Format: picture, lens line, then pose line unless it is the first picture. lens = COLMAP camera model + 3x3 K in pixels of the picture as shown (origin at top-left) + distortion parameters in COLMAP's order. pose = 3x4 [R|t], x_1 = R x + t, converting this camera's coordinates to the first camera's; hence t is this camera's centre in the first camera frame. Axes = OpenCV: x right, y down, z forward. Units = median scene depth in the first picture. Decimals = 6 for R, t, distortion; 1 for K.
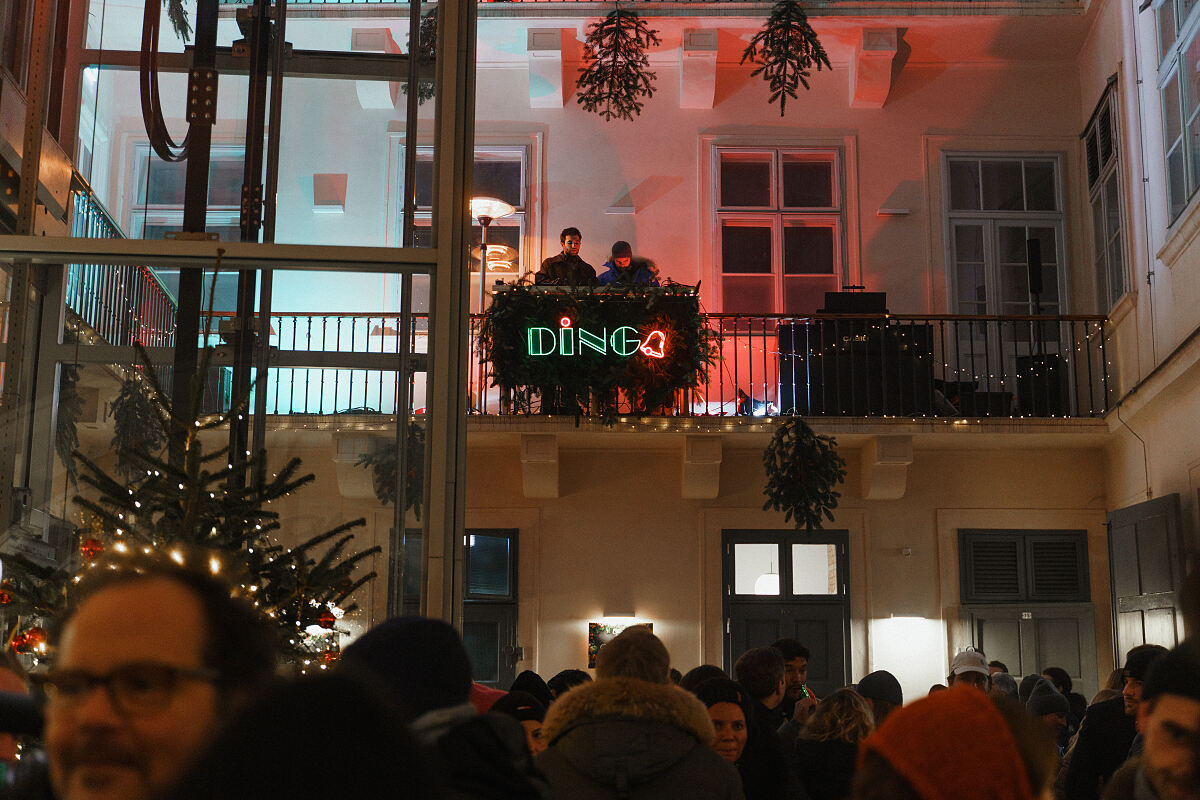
lens RADIAL K [[1542.7, 0, 640.6], [0, 1542.7, 392.2], [0, 0, 1]] dist [0.049928, 0.000000]
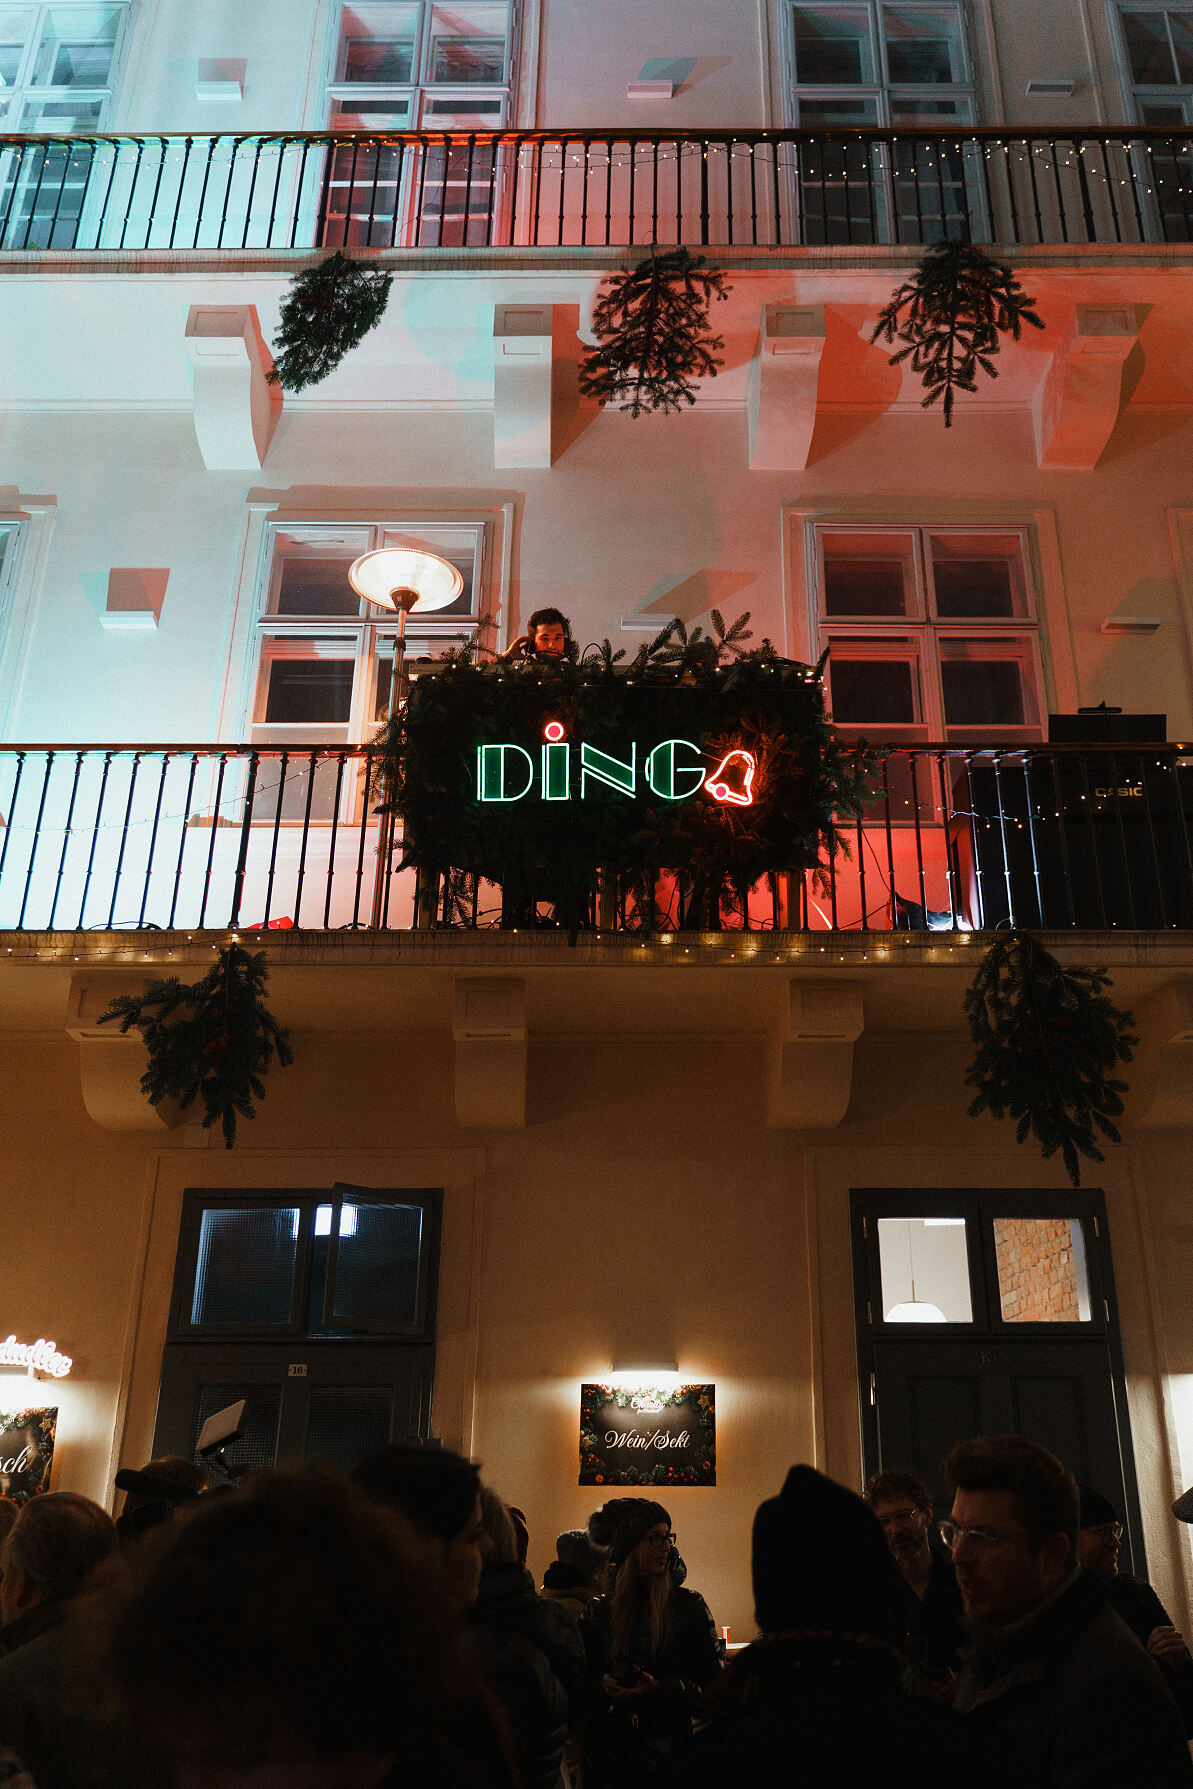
lens RADIAL K [[1583.3, 0, 677.0], [0, 1583.3, 820.8], [0, 0, 1]] dist [0.026586, -0.003125]
pose [[0.998533, 0.019011, 0.050704, -0.032733], [-0.006447, 0.971428, -0.237249, 0.097141], [-0.053766, 0.236574, 0.970125, 0.482378]]
